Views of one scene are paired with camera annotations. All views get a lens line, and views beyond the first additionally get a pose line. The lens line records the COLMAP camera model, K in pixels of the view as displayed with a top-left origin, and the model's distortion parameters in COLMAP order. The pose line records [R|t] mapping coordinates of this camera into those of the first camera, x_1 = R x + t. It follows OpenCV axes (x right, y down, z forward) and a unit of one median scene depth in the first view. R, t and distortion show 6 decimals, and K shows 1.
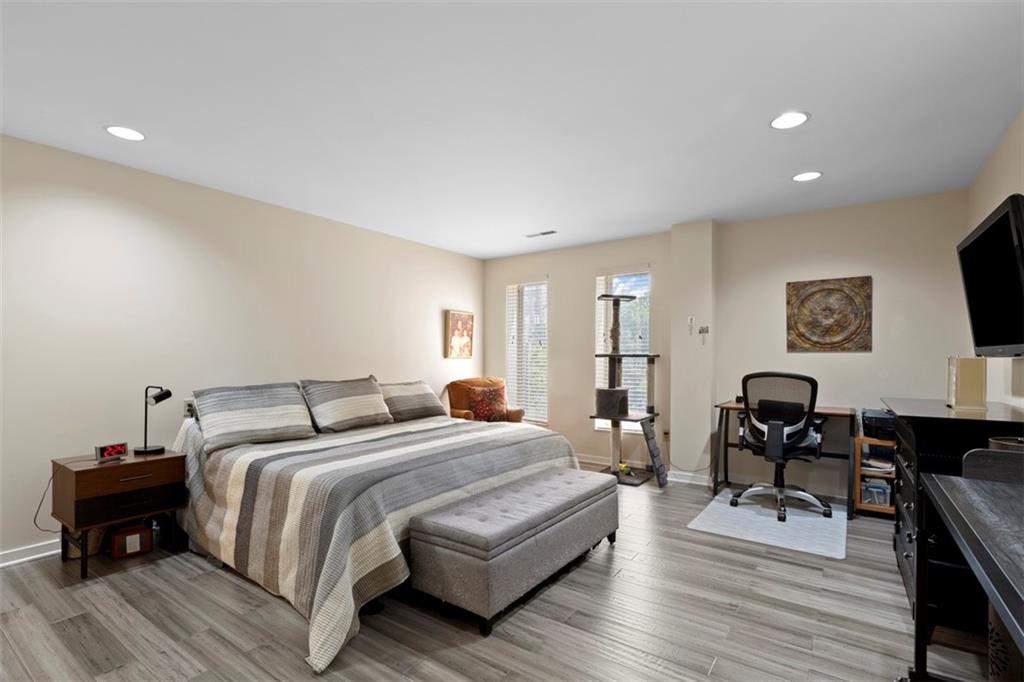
lens RADIAL K [[479.0, 0, 518.2], [0, 479.0, 358.6], [0, 0, 1]] dist [-0.000342, -0.000256]
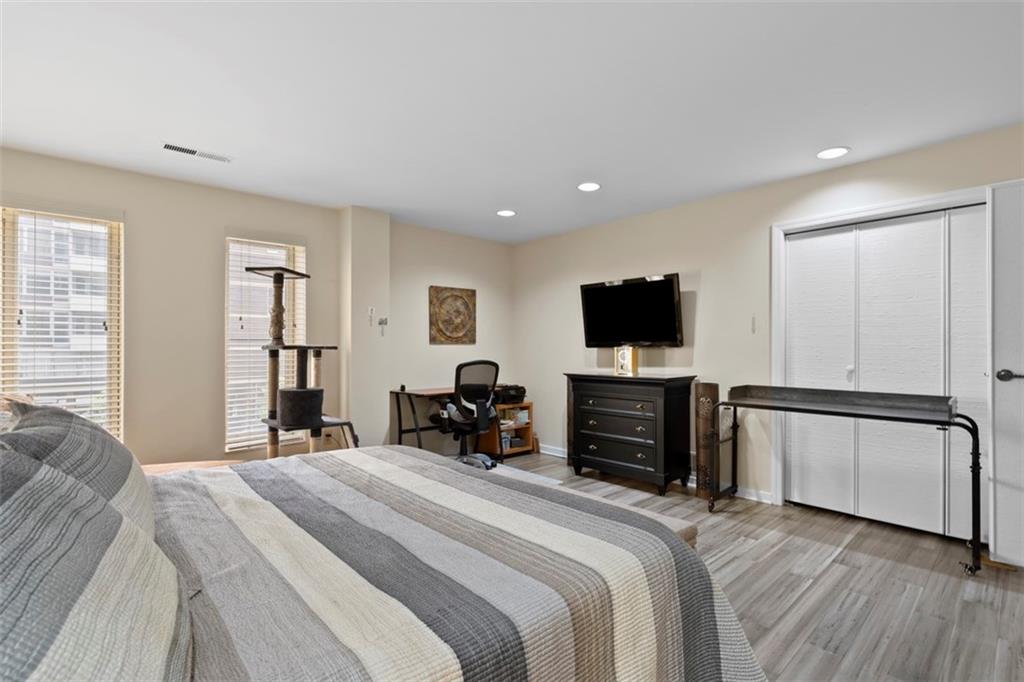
lens RADIAL K [[479.0, 0, 510.6], [0, 479.0, 343.9], [0, 0, 1]] dist [-0.000342, -0.000256]
pose [[0.224067, 0.007546, 0.974544, -0.558066], [0.009225, 0.999909, -0.009863, -0.001091], [-0.974530, 0.011200, 0.223977, 0.553549]]
